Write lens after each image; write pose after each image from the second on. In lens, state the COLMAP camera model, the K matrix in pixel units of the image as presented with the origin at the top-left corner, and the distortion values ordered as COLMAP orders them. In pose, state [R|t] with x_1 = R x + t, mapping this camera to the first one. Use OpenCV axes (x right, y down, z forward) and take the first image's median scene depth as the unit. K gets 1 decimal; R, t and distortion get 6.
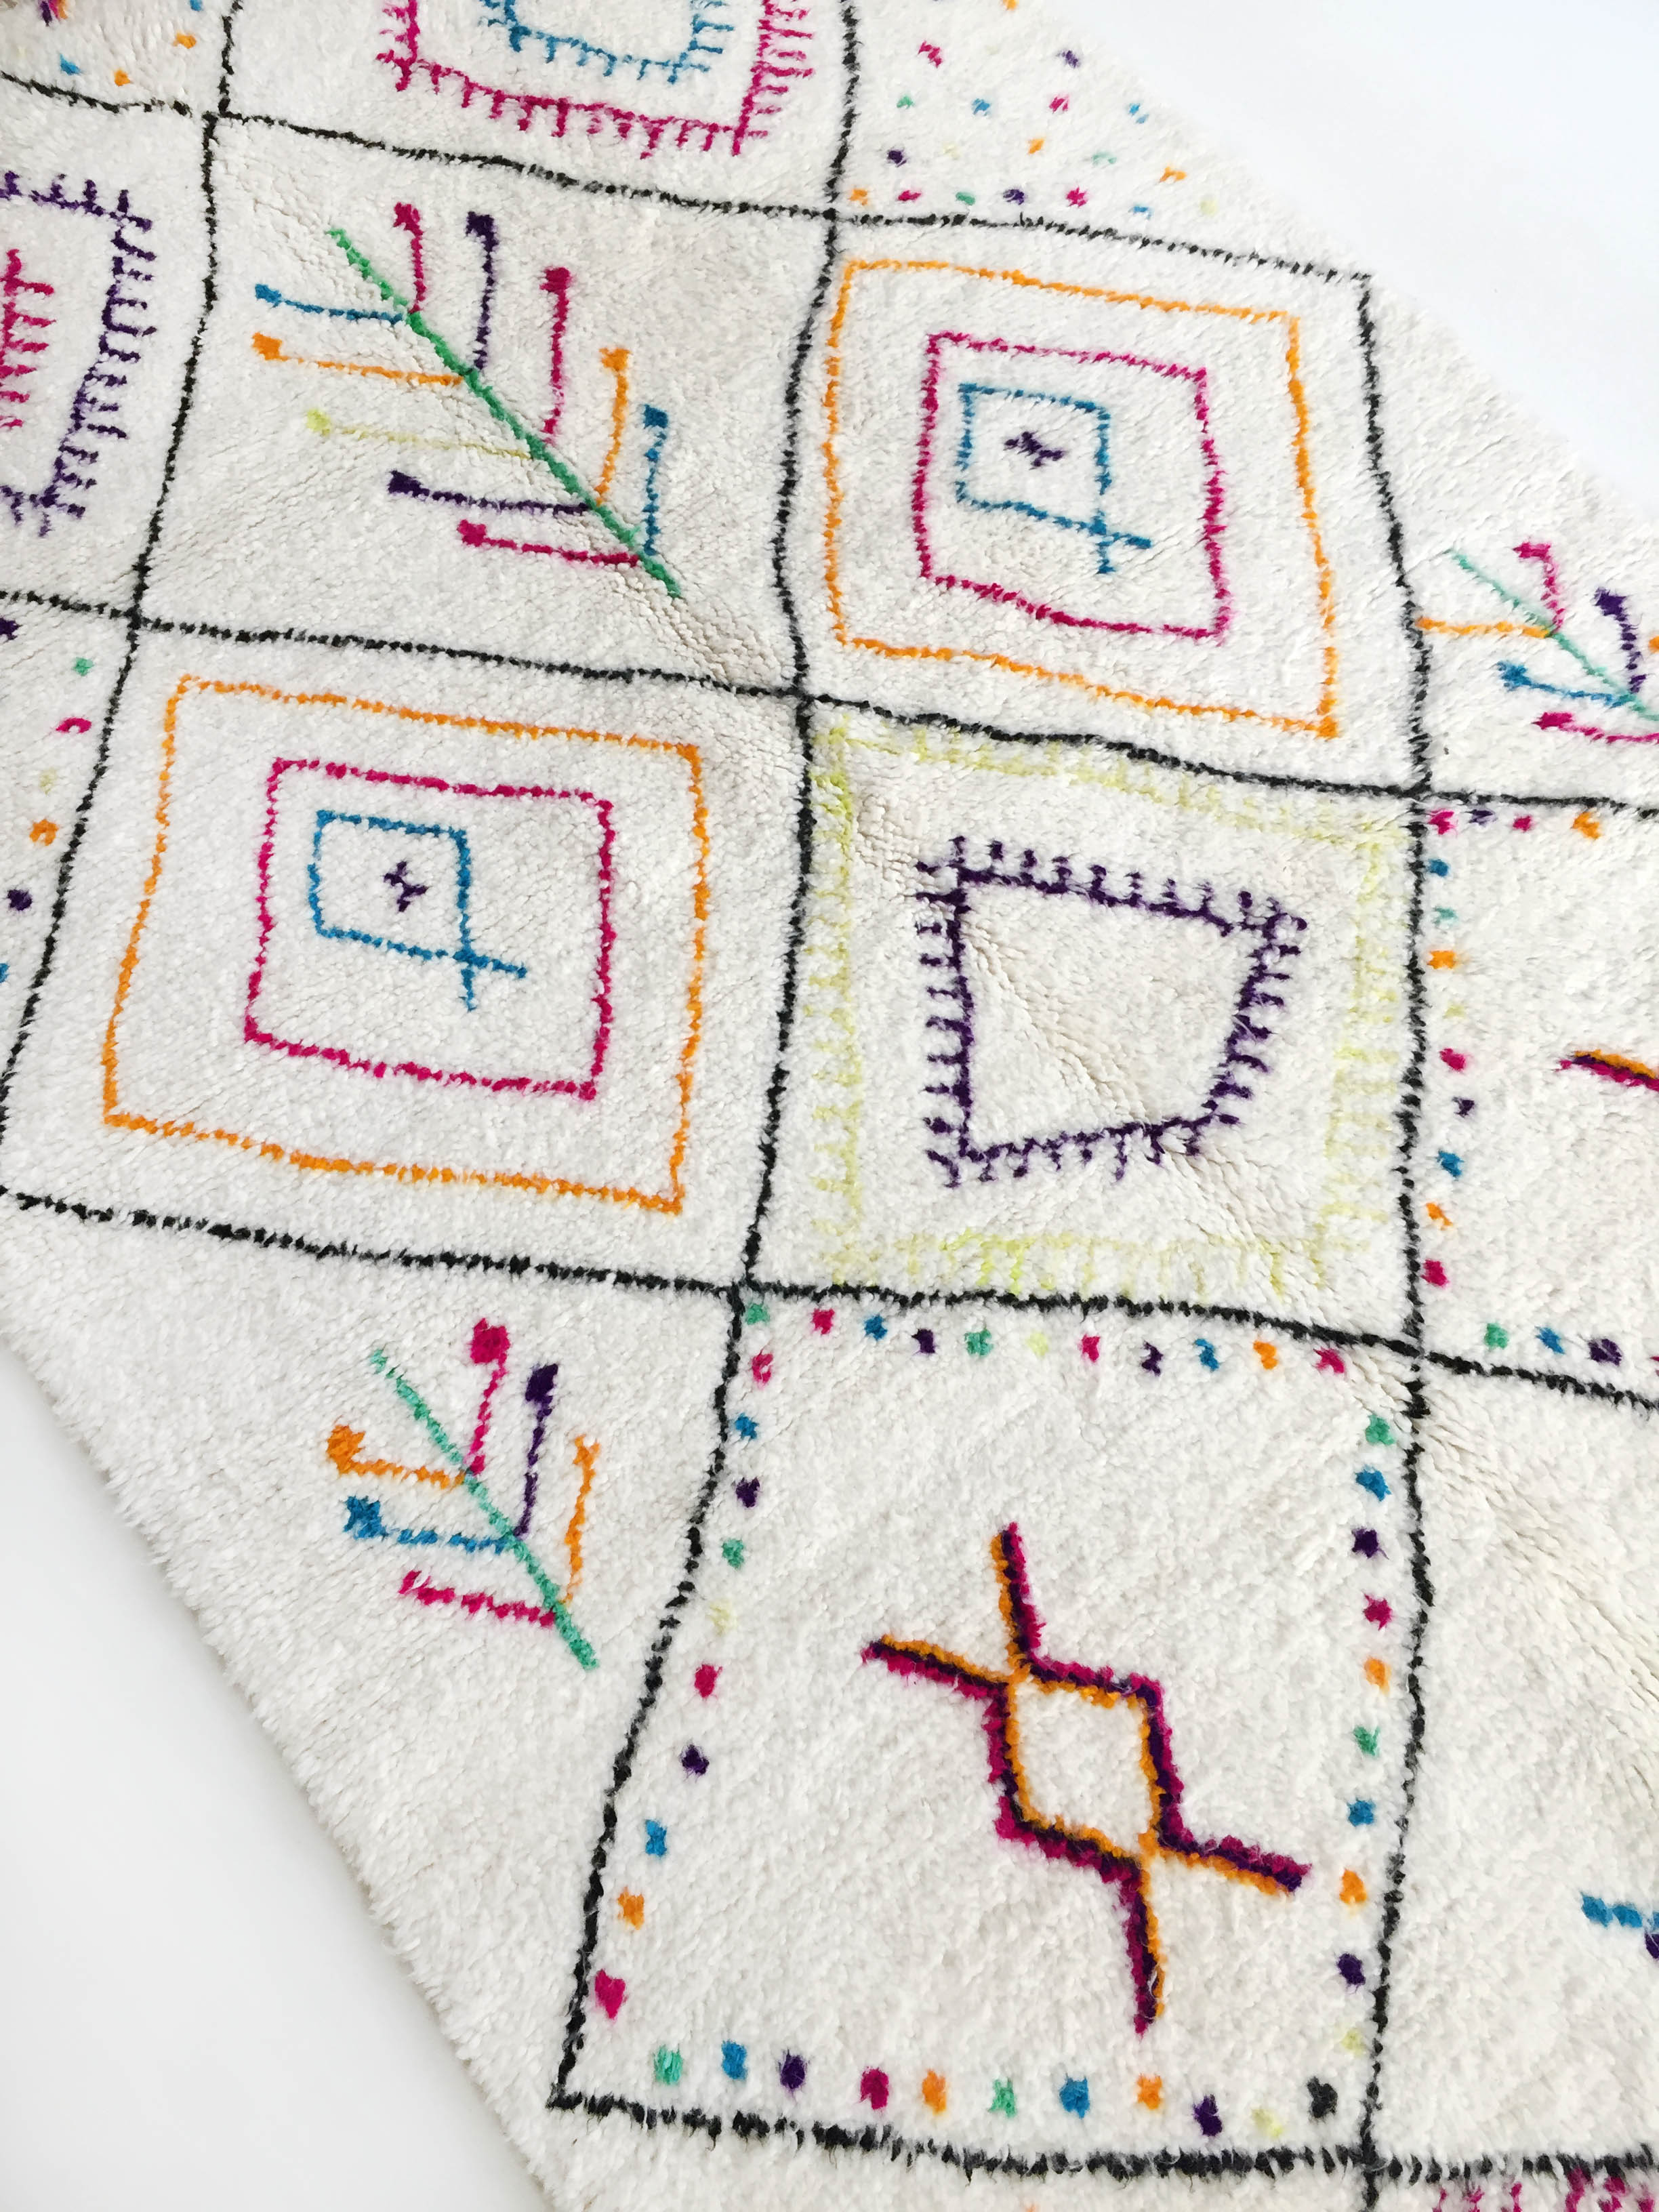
lens RADIAL K [[1800.1, 0, 825.6], [0, 1800.1, 1098.8], [0, 0, 1]] dist [0.086631, -0.097345]
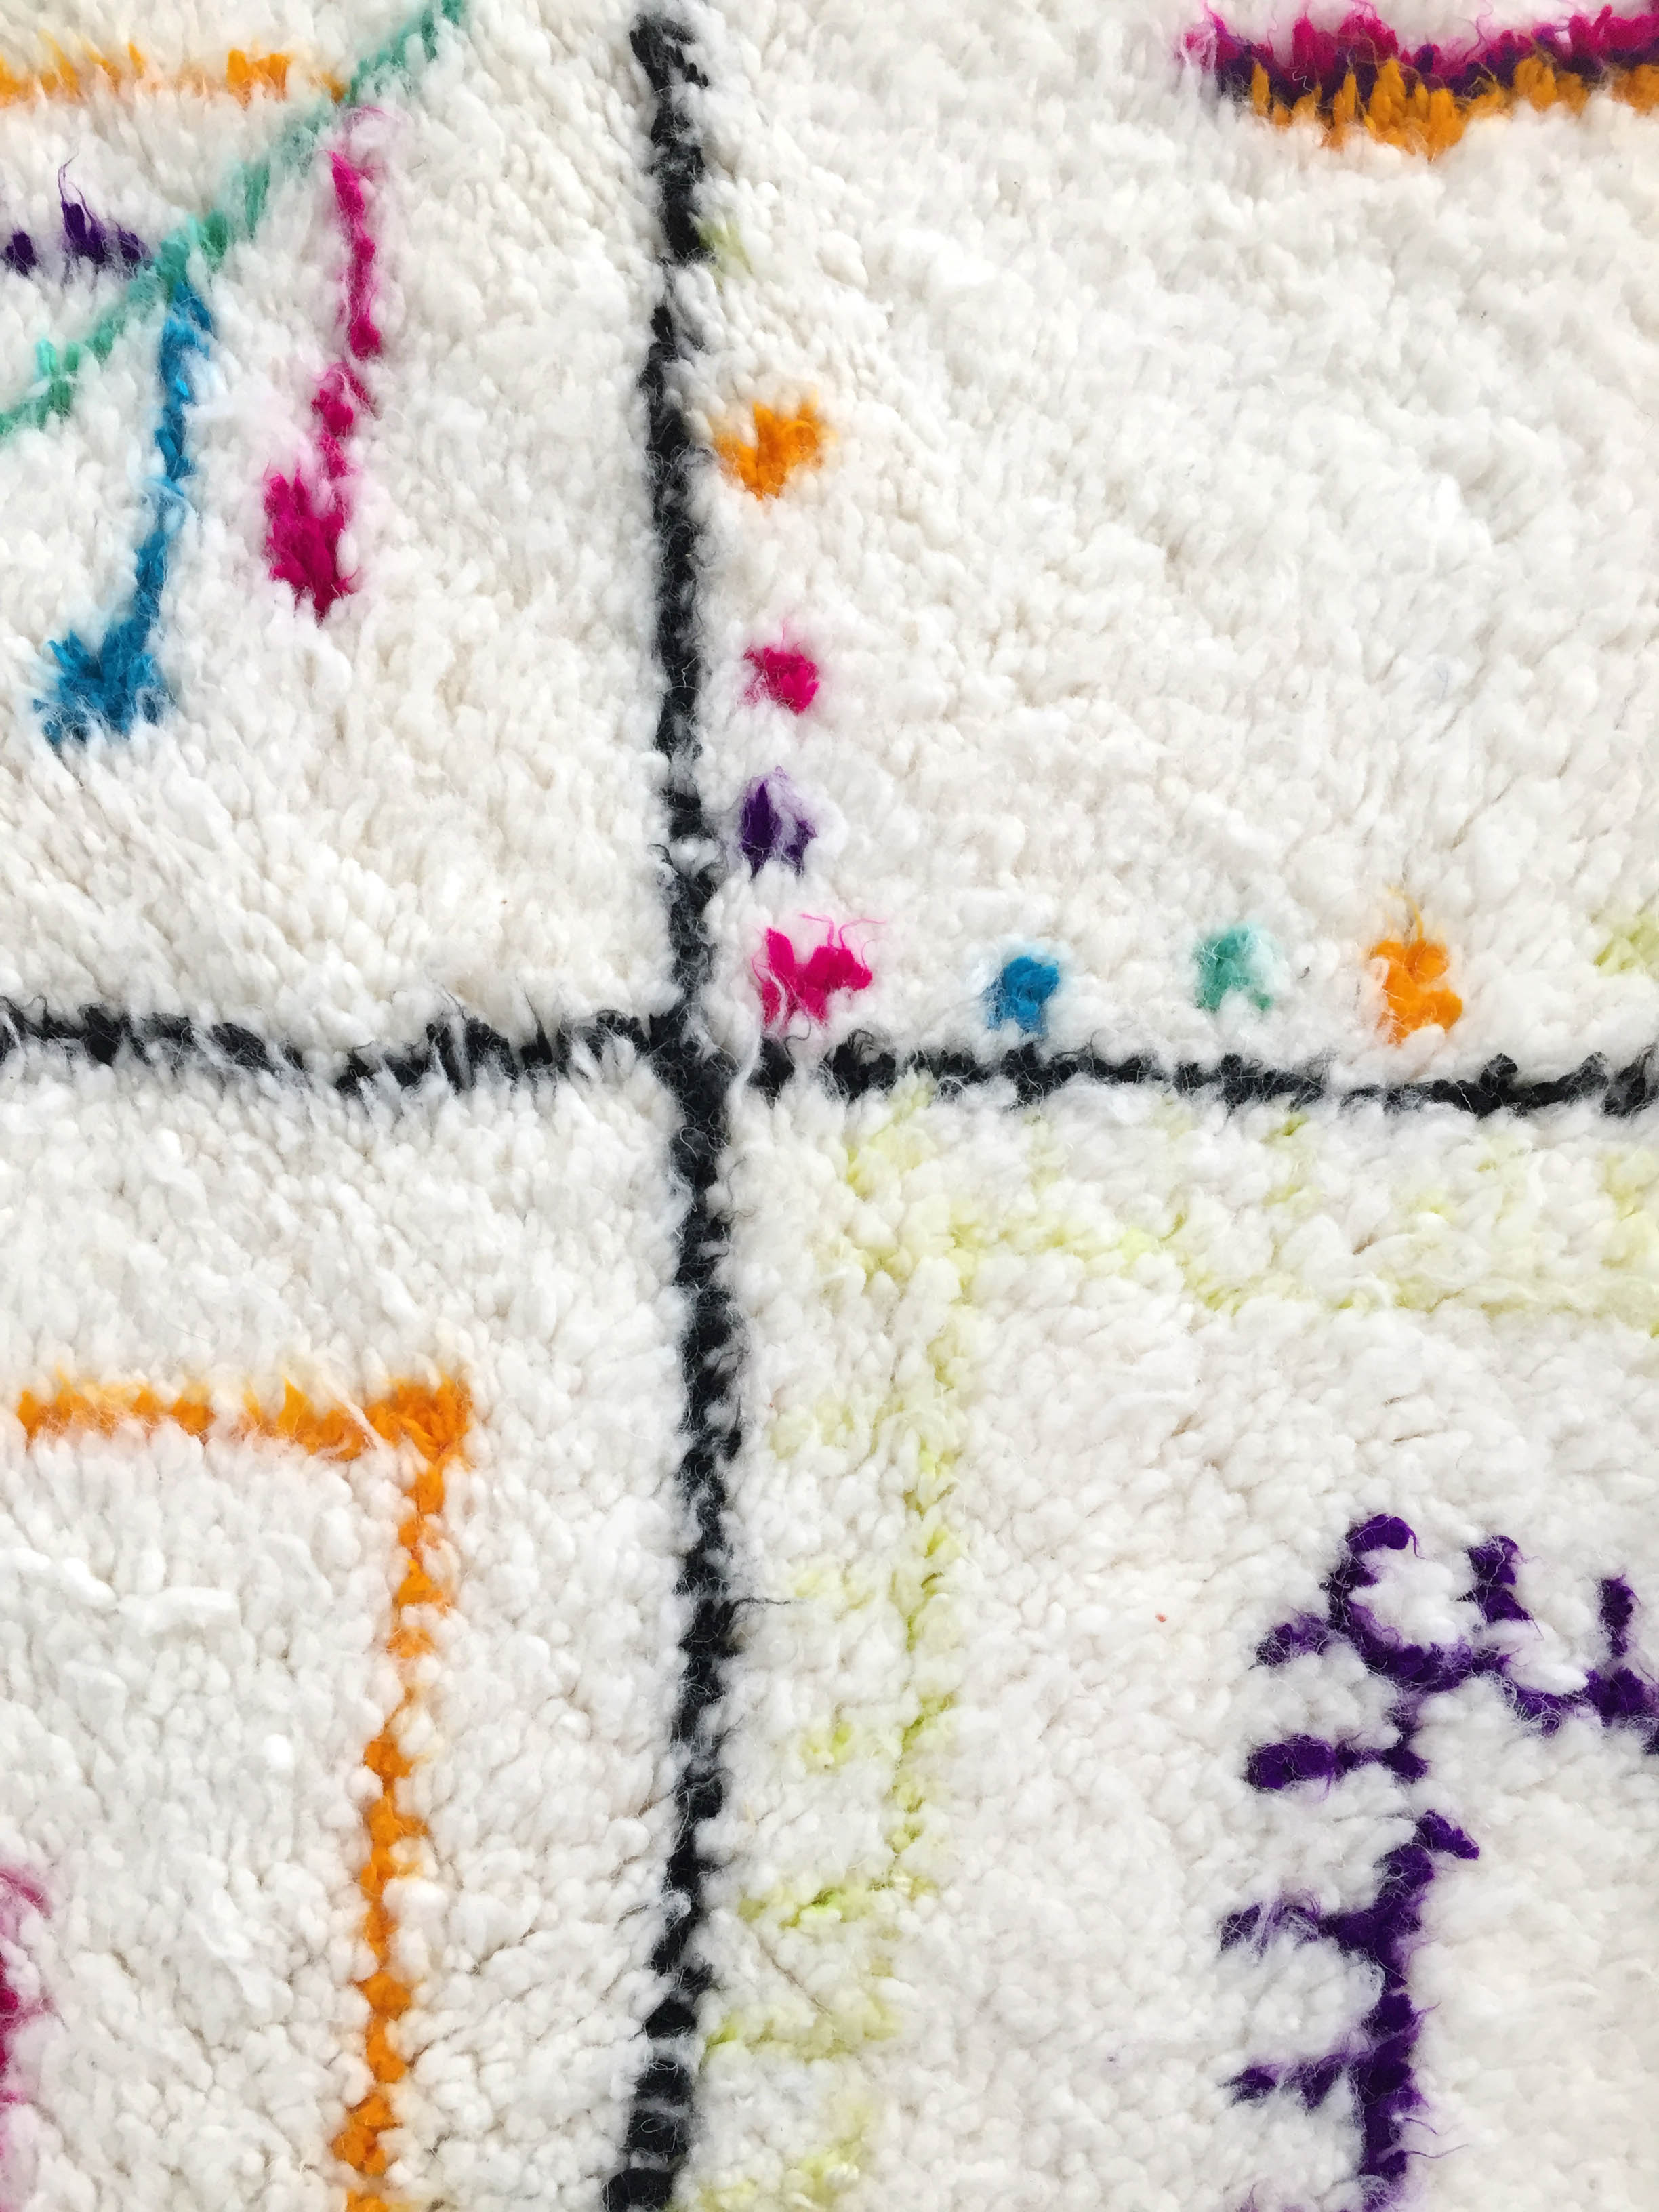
lens RADIAL K [[1800.1, 0, 825.6], [0, 1800.1, 1098.8], [0, 0, 1]] dist [0.086631, -0.097345]
pose [[-0.105849, -0.989536, 0.098053, 0.303408], [0.915582, -0.058516, 0.397850, -0.261325], [-0.387949, 0.131887, 0.912196, 0.785349]]
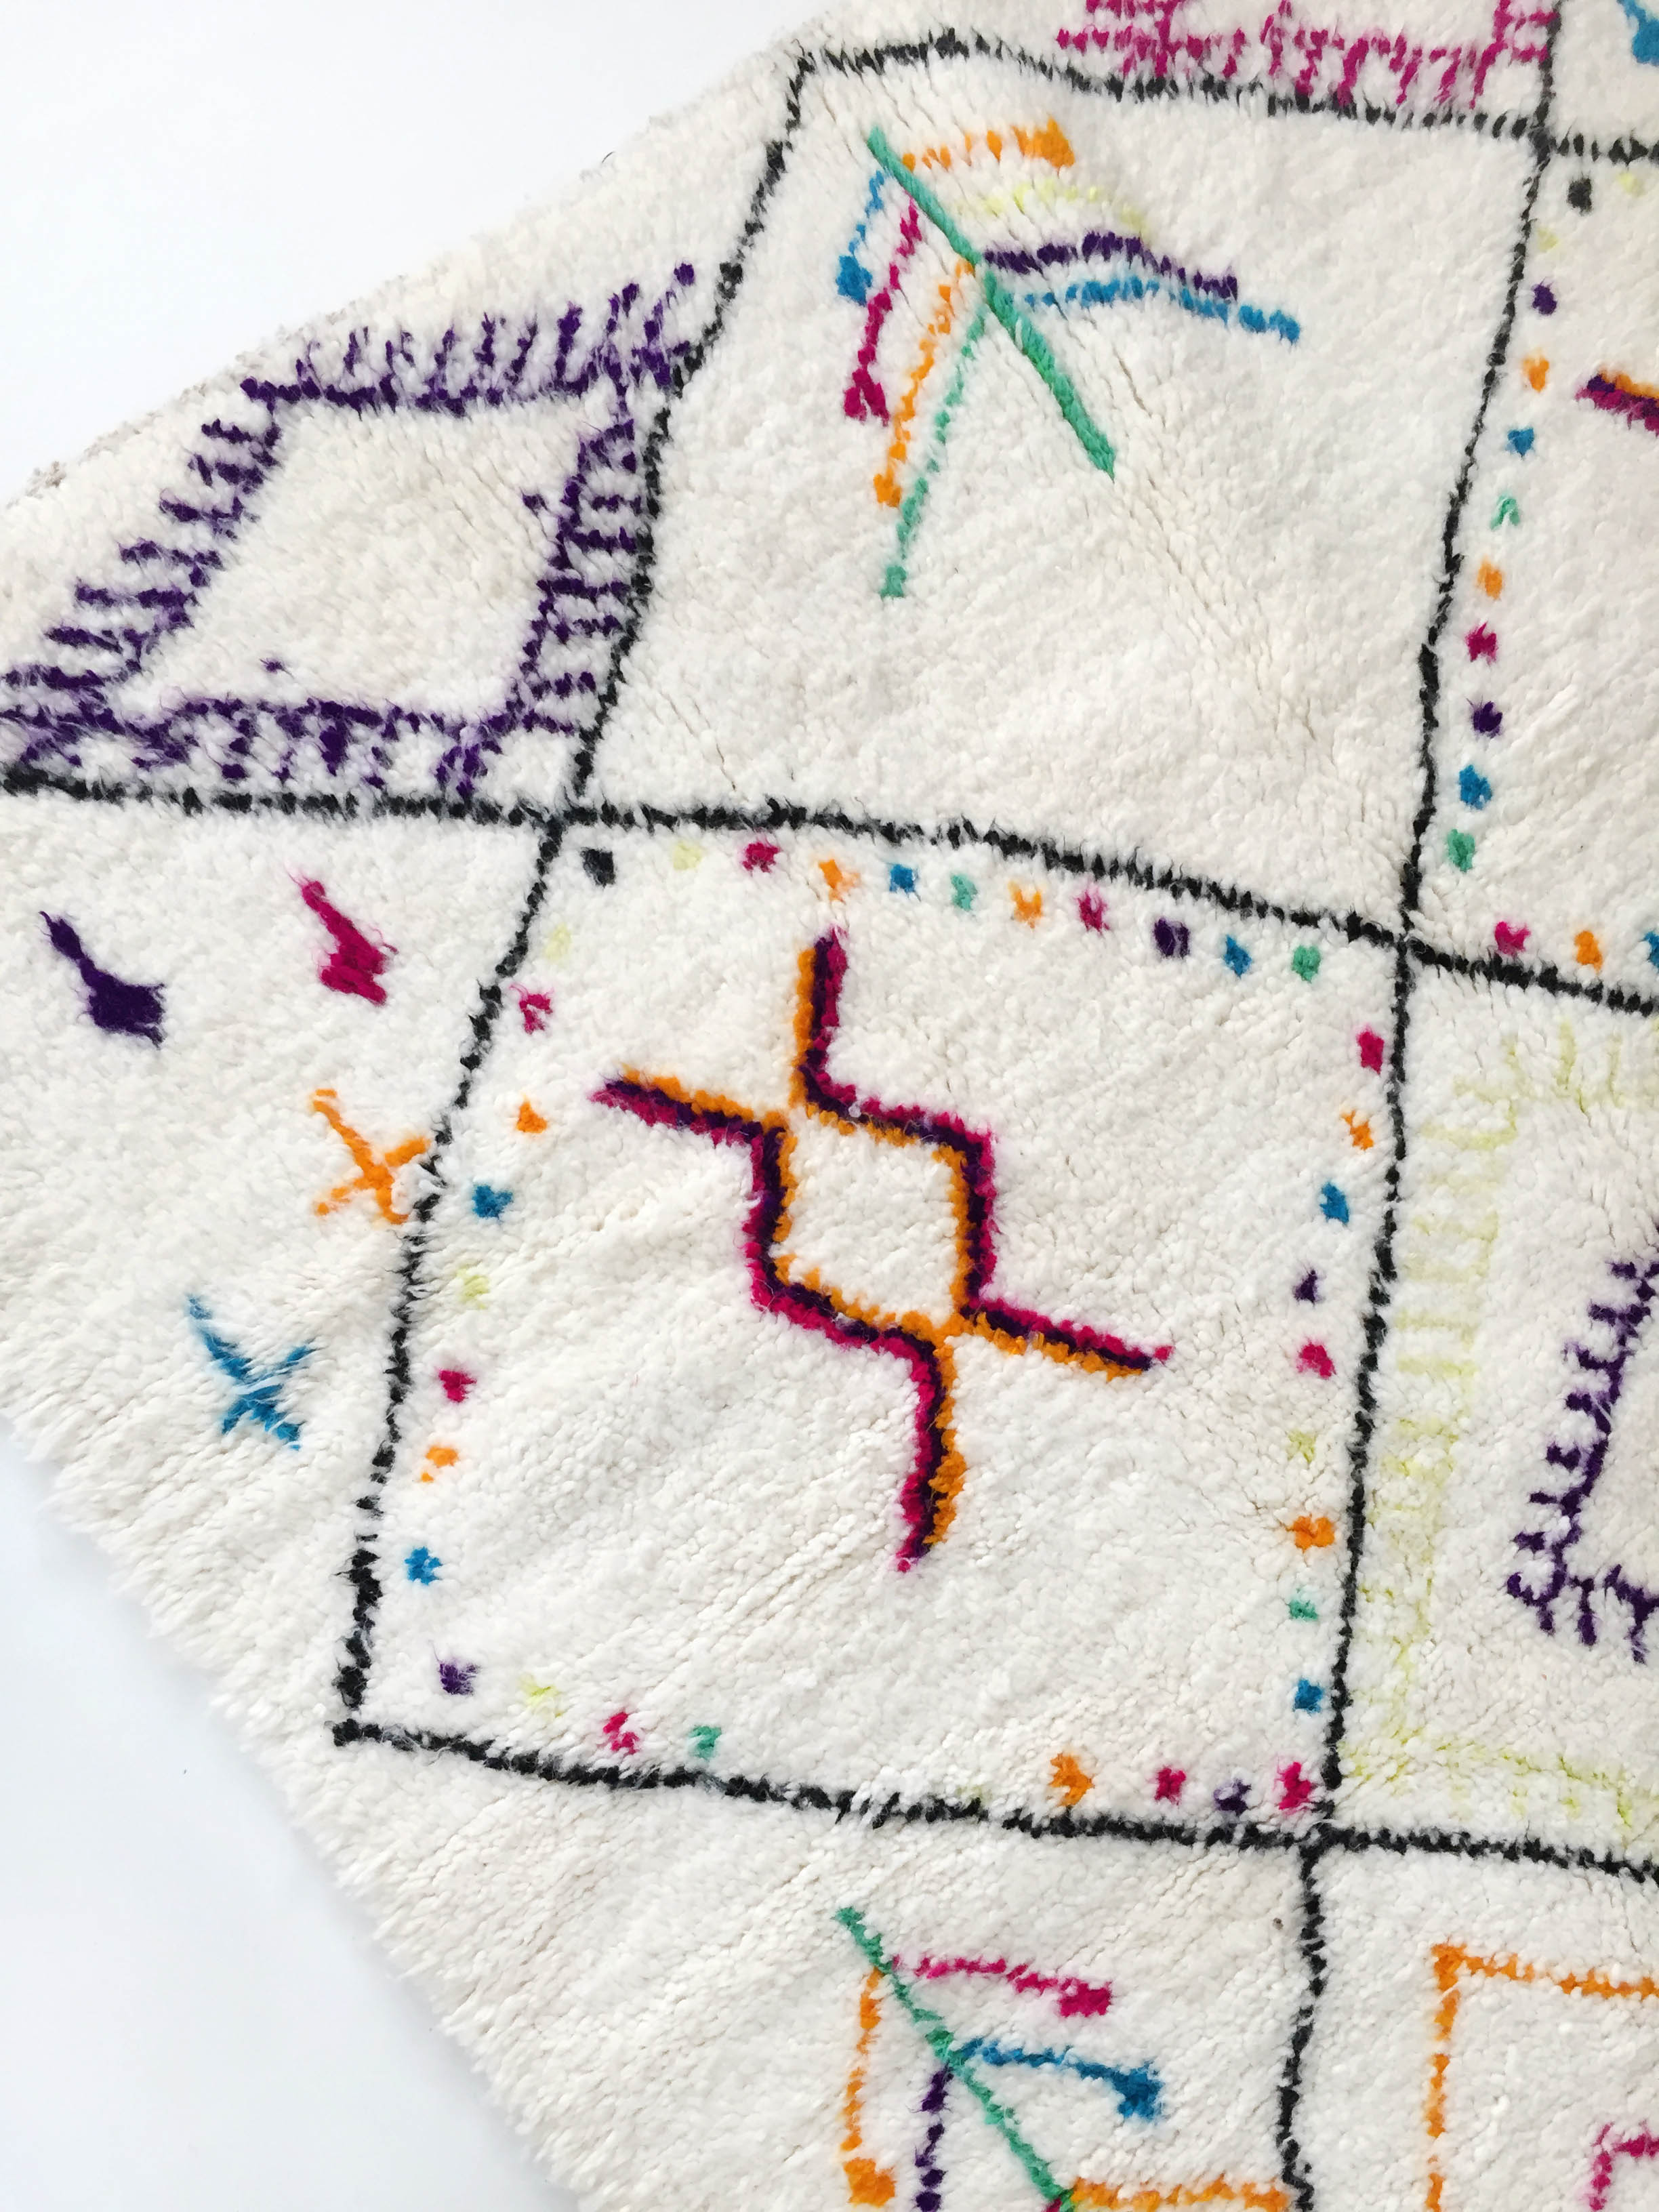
lens RADIAL K [[1800.1, 0, 825.6], [0, 1800.1, 1098.8], [0, 0, 1]] dist [0.086631, -0.097345]
pose [[-0.979735, -0.044900, -0.195202, 0.647556], [-0.062553, -0.857220, 0.511136, -0.269400], [-0.190281, 0.512989, 0.837040, 0.387300]]
